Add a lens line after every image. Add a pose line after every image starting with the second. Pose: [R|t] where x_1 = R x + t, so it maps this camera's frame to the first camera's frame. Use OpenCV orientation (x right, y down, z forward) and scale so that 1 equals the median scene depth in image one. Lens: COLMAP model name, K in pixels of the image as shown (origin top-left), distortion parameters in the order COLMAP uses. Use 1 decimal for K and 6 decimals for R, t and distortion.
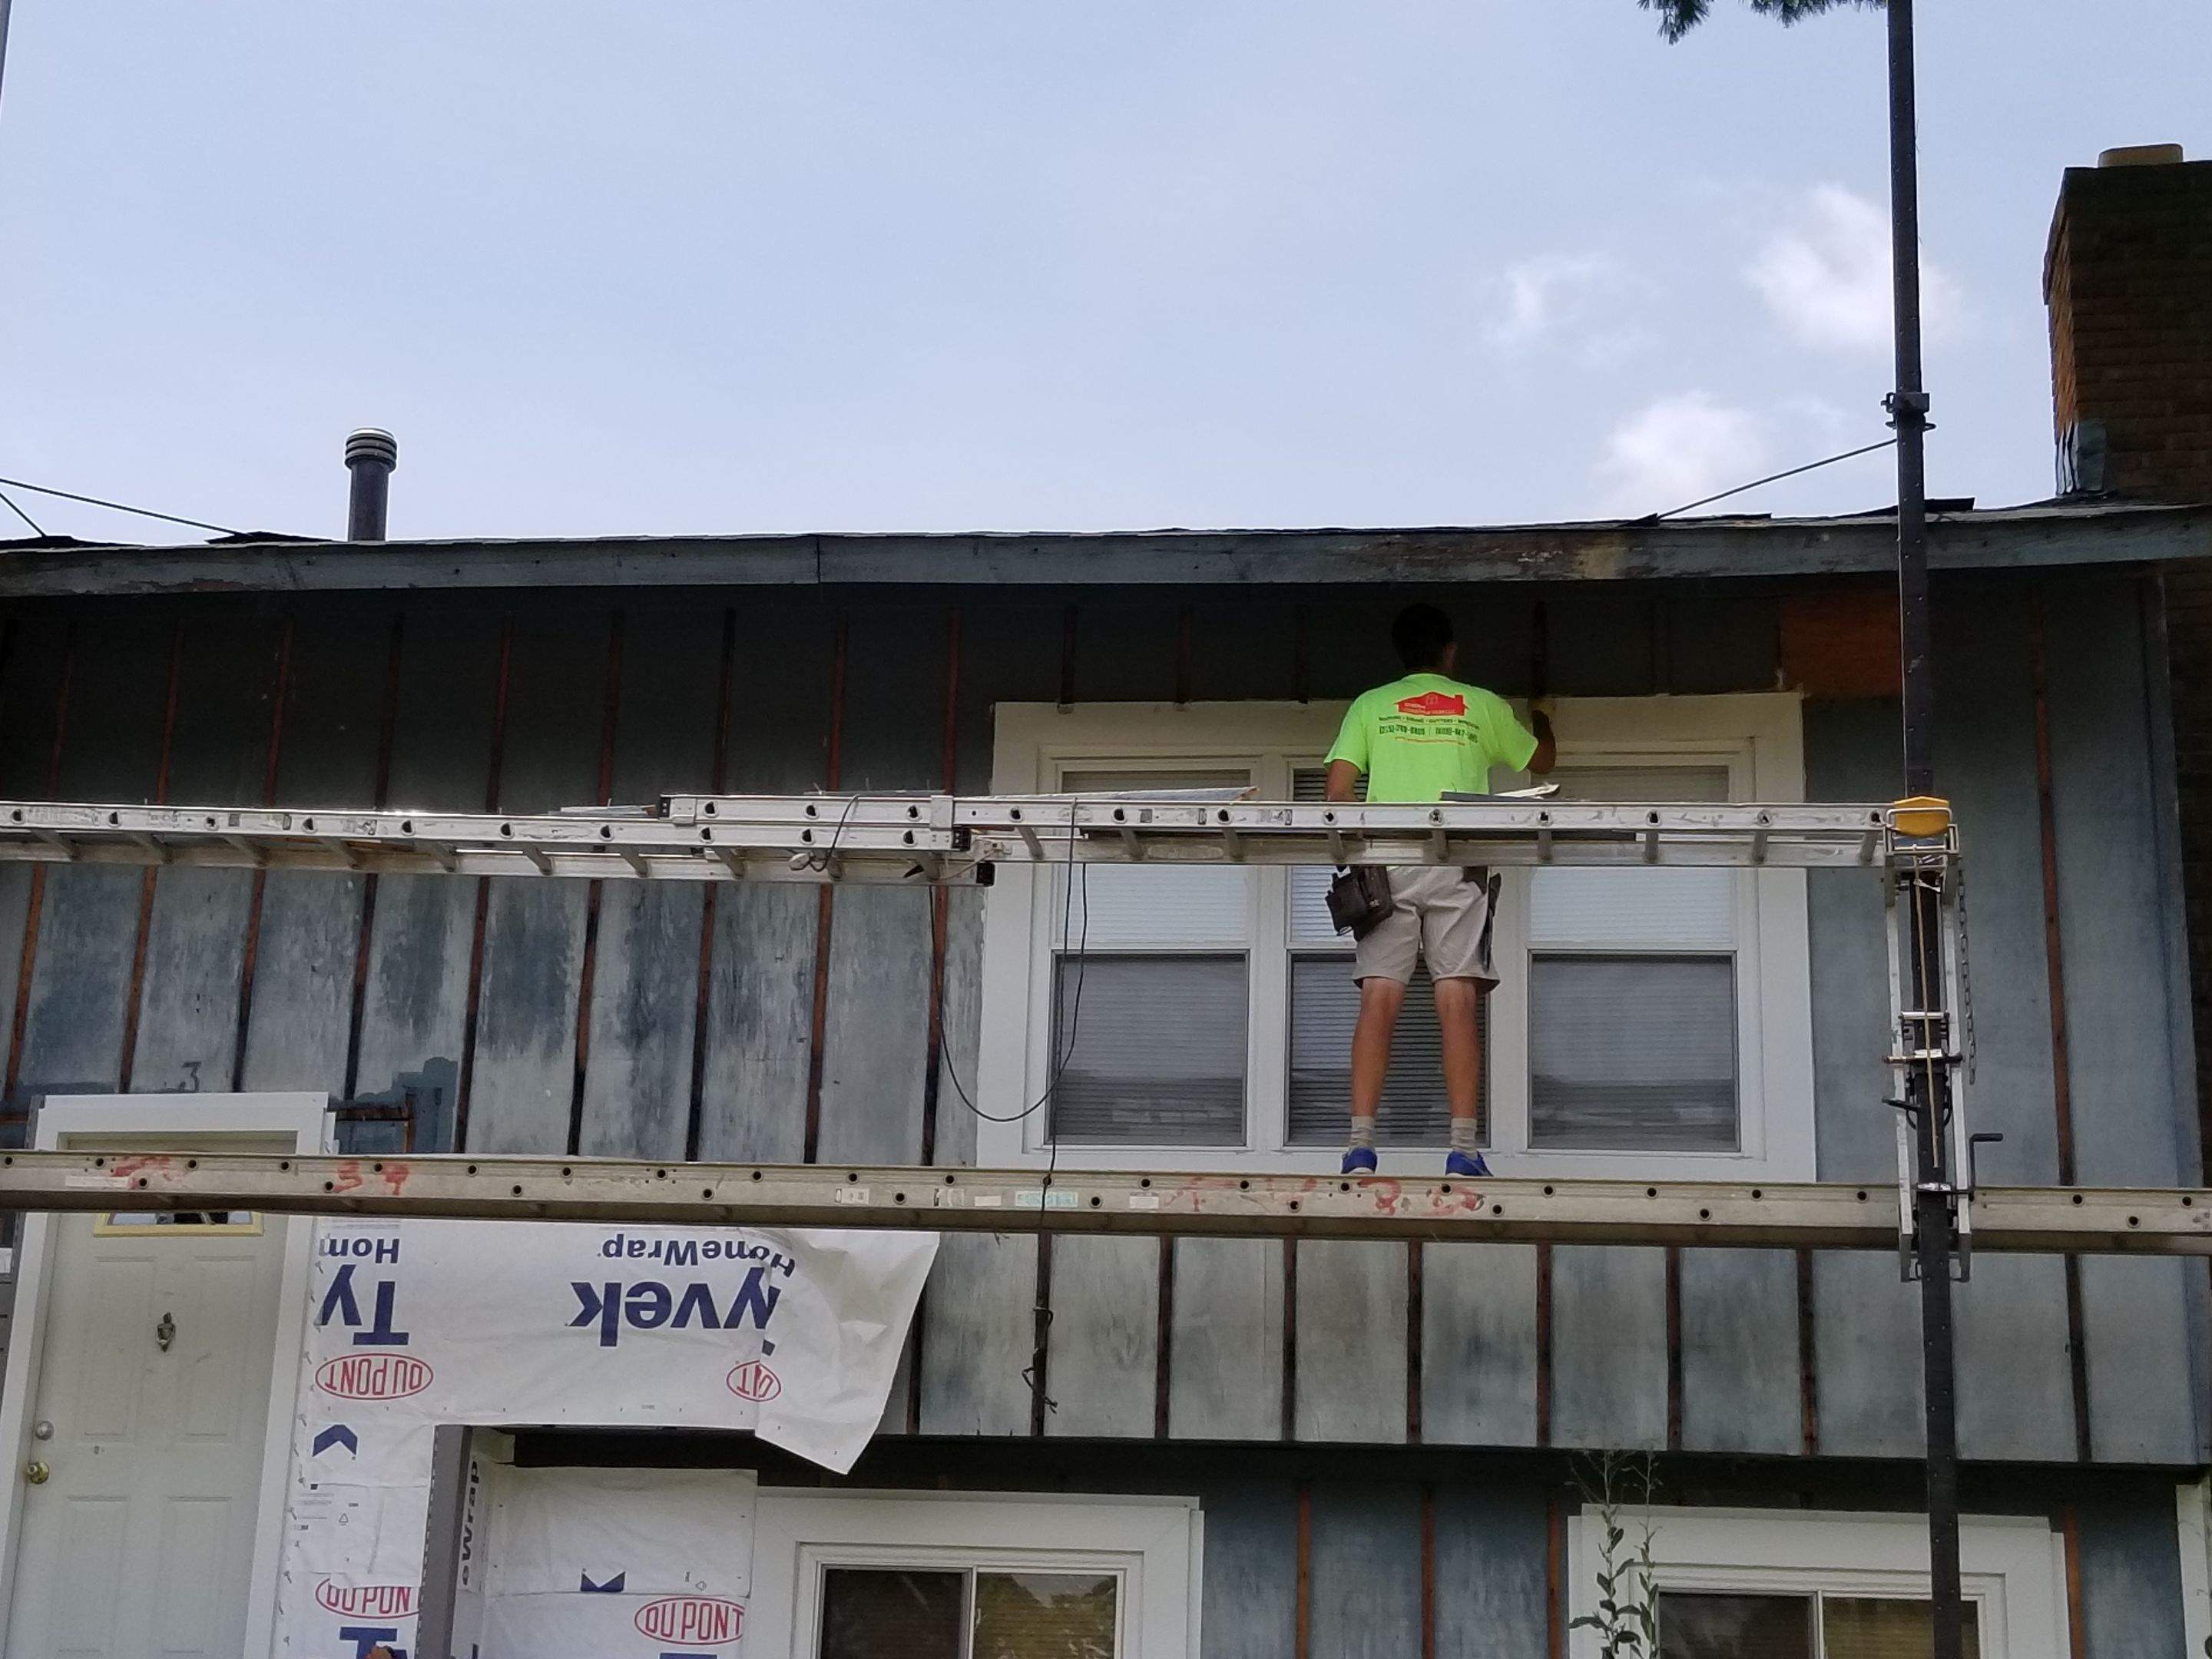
lens RADIAL K [[3341.7, 0, 1047.9], [0, 3341.7, 979.1], [0, 0, 1]] dist [0.106284, -0.018543]
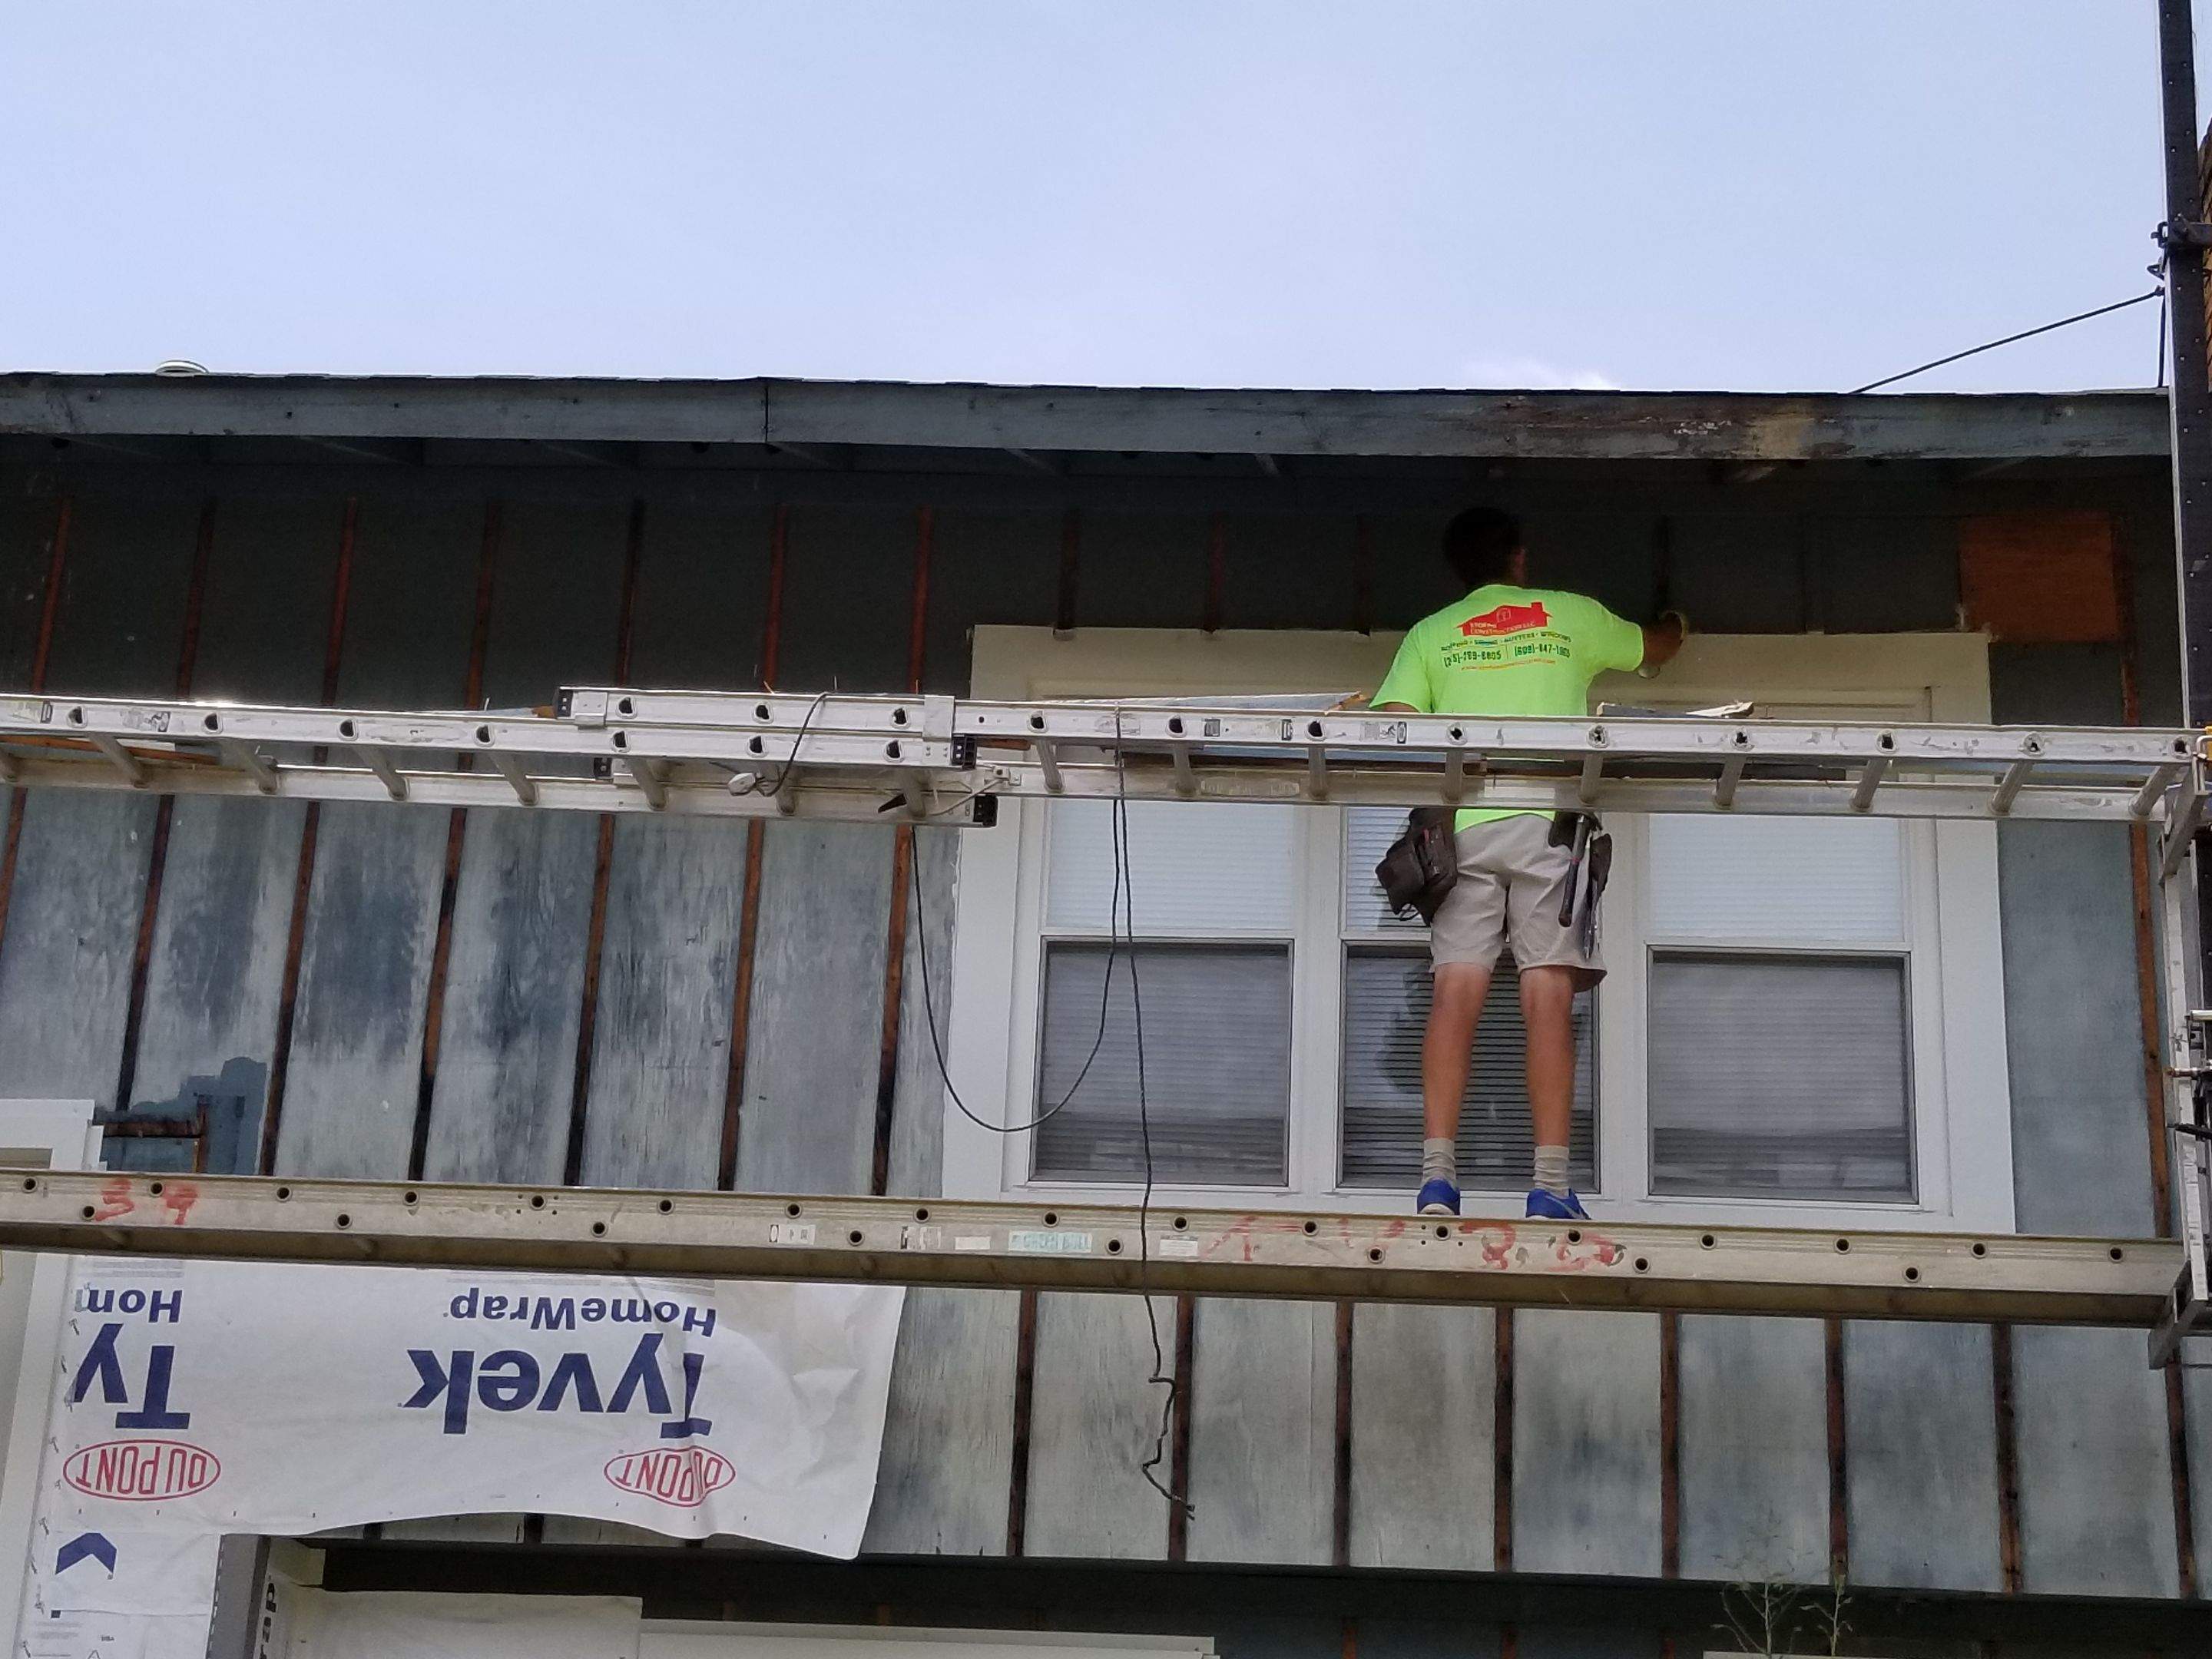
lens RADIAL K [[3522.9, 0, 1167.5], [0, 3522.9, 933.6], [0, 0, 1]] dist [0.131591, -0.269596]
pose [[0.996827, 0.025983, 0.075234, -0.033554], [-0.022724, 0.998780, -0.043849, 0.028025], [-0.076282, 0.042001, 0.996201, 0.178648]]
